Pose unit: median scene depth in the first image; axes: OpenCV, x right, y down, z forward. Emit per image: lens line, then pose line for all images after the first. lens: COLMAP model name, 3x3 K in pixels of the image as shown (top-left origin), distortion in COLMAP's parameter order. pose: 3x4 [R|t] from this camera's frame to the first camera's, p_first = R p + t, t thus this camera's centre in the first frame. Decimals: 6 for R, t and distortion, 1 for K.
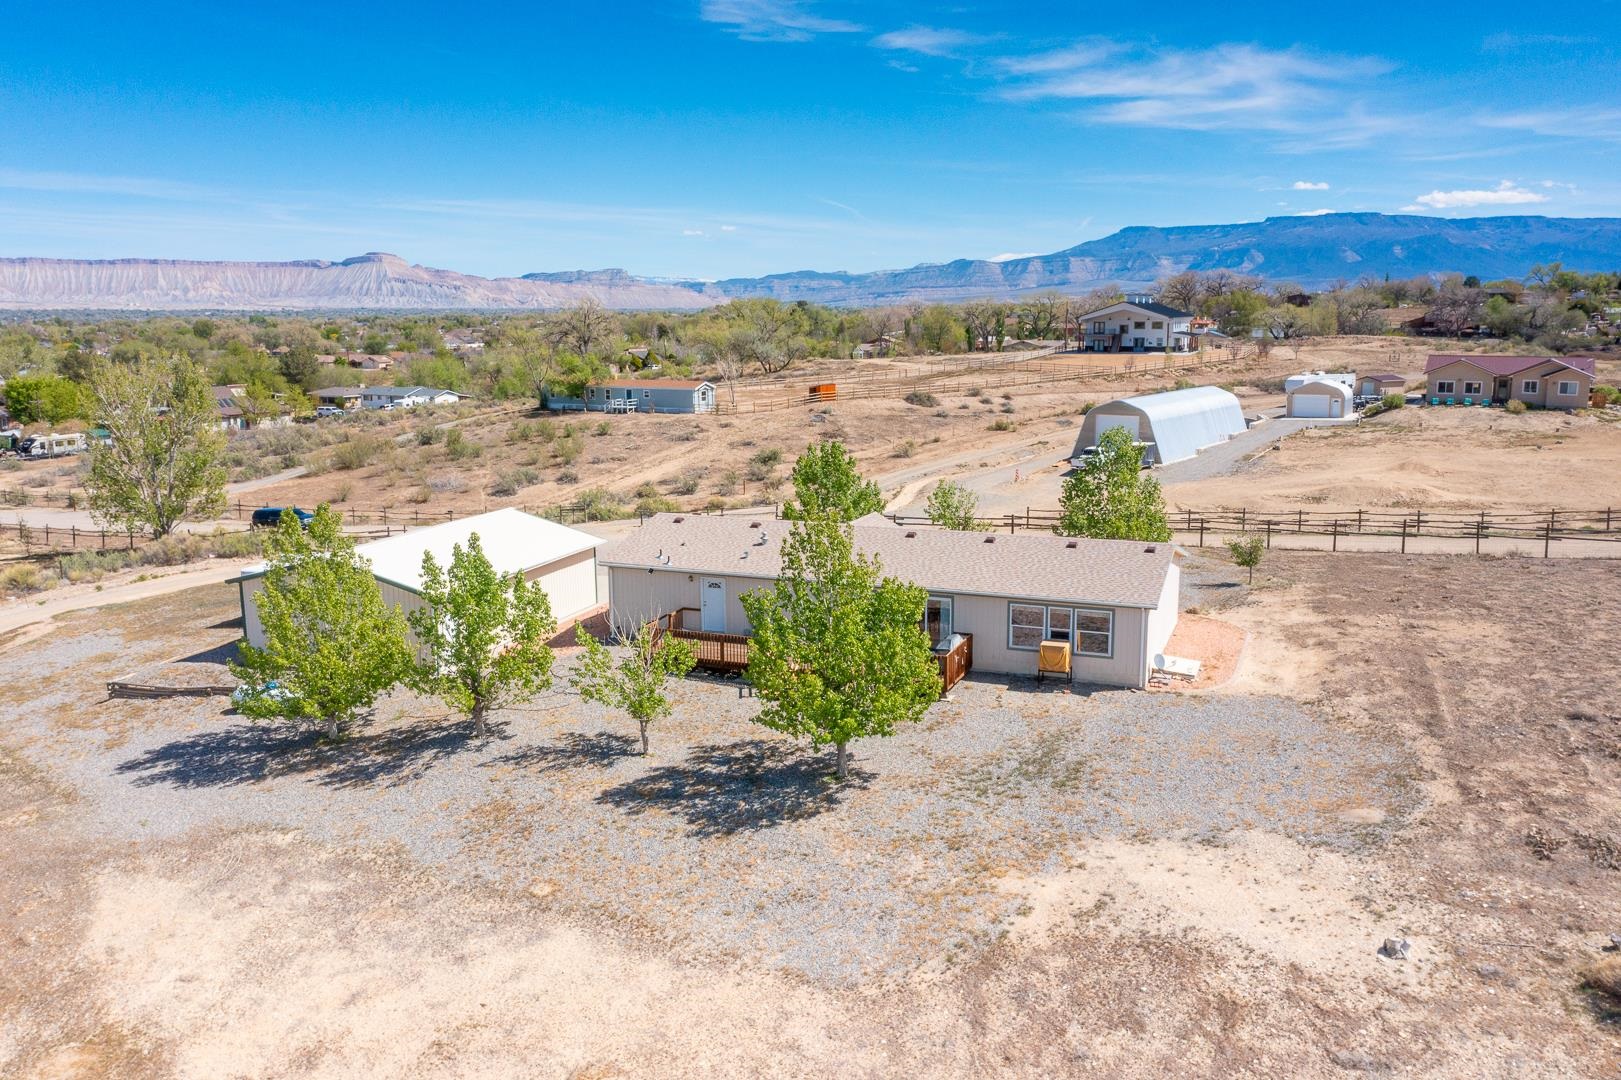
lens RADIAL K [[1284.1, 0, 803.7], [0, 1284.1, 563.8], [0, 0, 1]] dist [-0.011398, 0.006069]
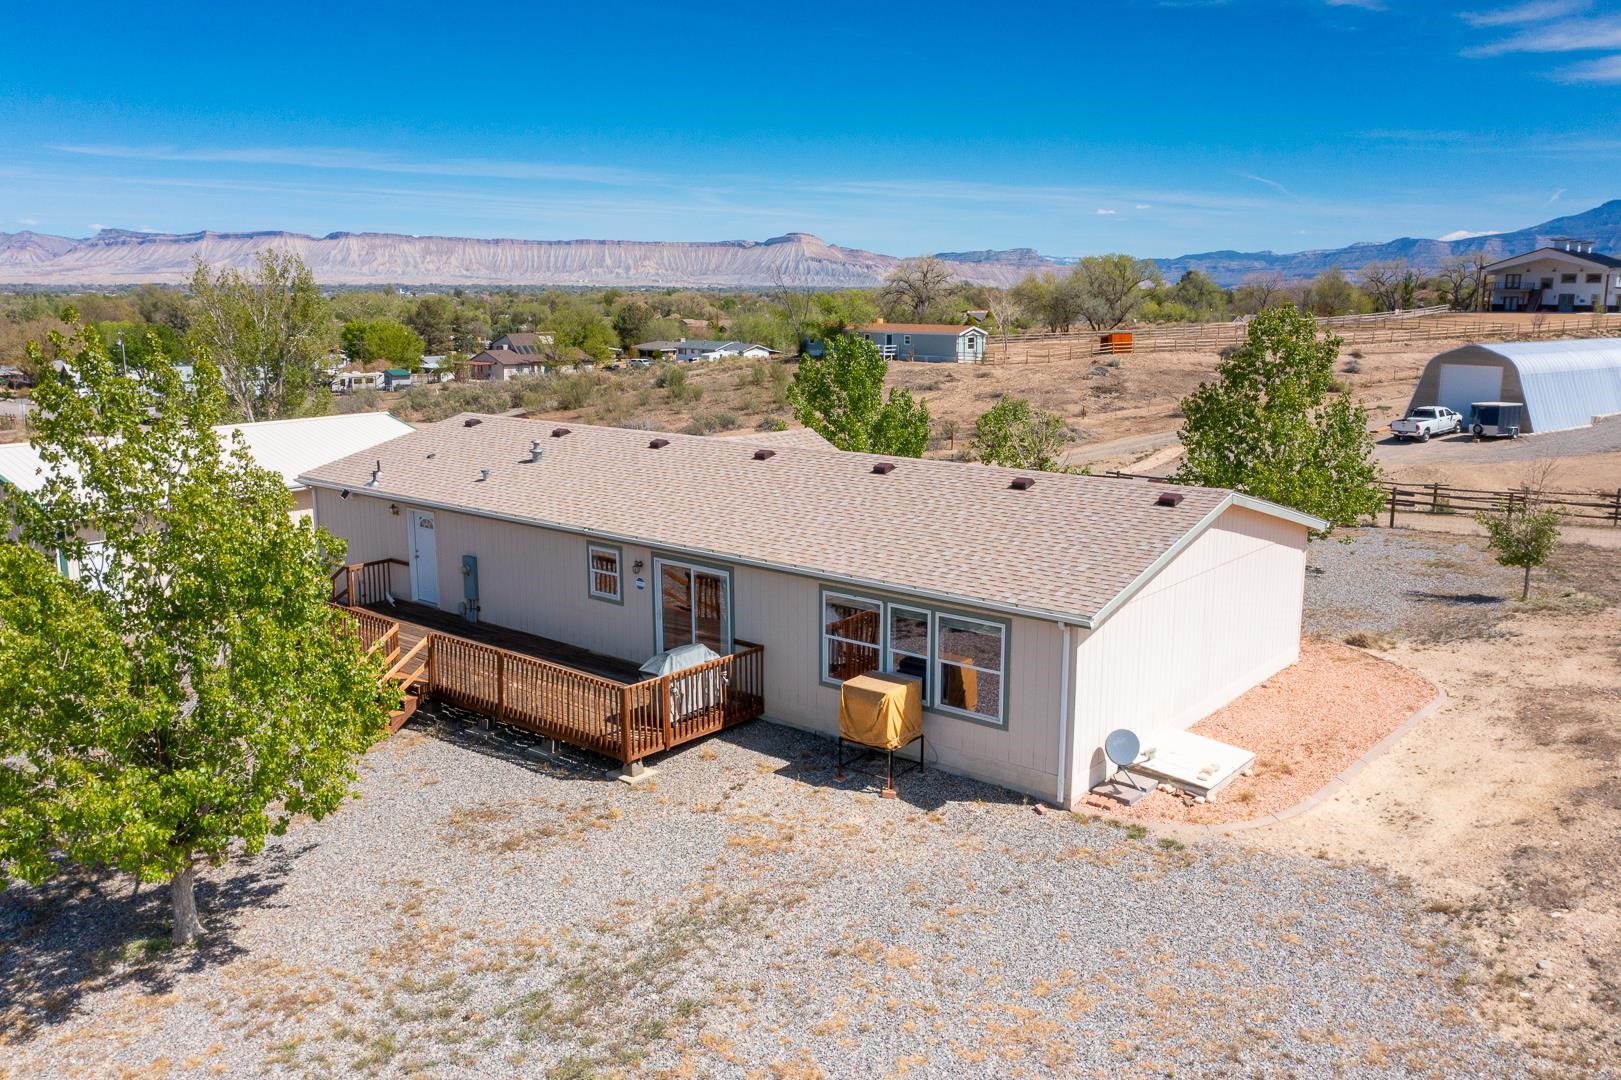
lens RADIAL K [[1283.7, 0, 805.4], [0, 1283.7, 526.3], [0, 0, 1]] dist [-0.012055, 0.003575]
pose [[0.951880, 0.062496, -0.300032, 0.059085], [-0.066776, 0.997760, -0.004025, 0.001895], [0.299108, 0.023866, 0.953921, 0.107306]]
